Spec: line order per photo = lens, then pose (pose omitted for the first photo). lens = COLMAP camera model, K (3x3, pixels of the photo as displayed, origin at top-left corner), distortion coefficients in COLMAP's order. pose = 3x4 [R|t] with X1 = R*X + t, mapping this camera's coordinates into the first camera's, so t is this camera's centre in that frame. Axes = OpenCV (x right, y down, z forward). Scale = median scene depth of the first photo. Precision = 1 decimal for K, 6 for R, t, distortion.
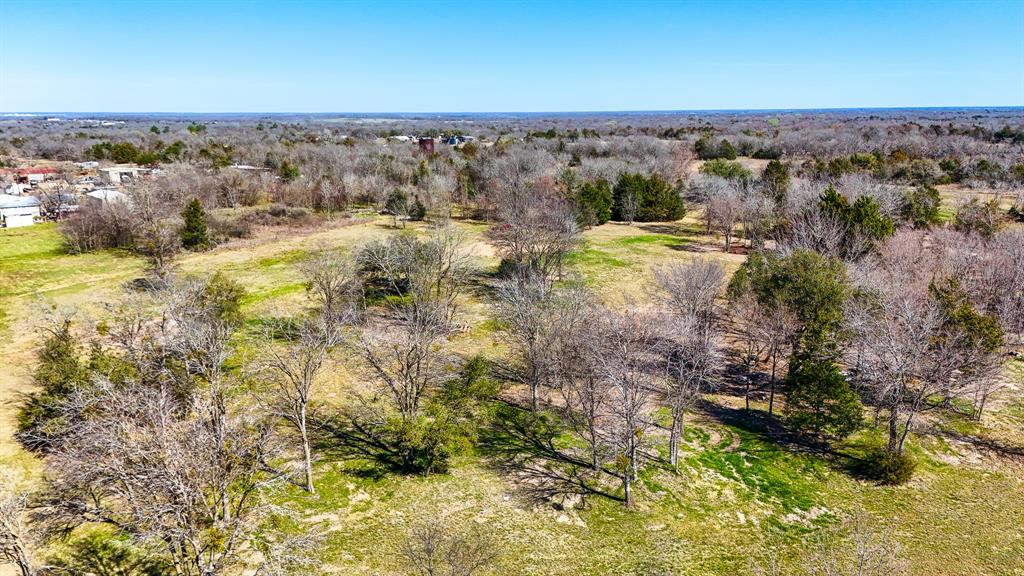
lens RADIAL K [[744.3, 0, 512.0], [0, 744.3, 288.0], [0, 0, 1]] dist [0.076337, -0.067307]
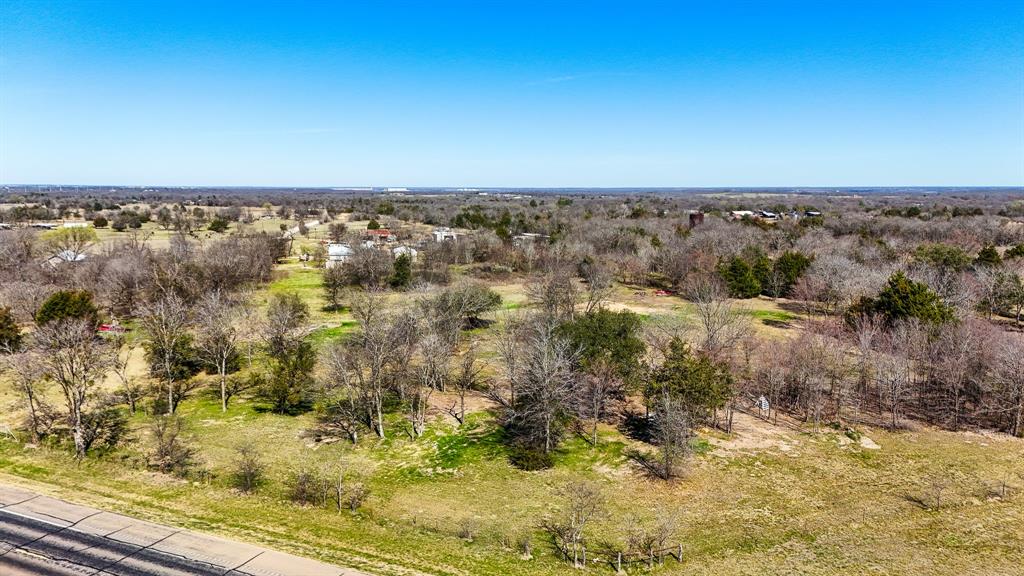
lens RADIAL K [[744.3, 0, 512.0], [0, 744.3, 288.0], [0, 0, 1]] dist [0.076337, -0.067307]
pose [[0.874913, 0.072551, -0.478815, 0.324815], [-0.118072, 0.990835, -0.065613, 0.007501], [0.469667, 0.113940, 0.875460, -0.067688]]
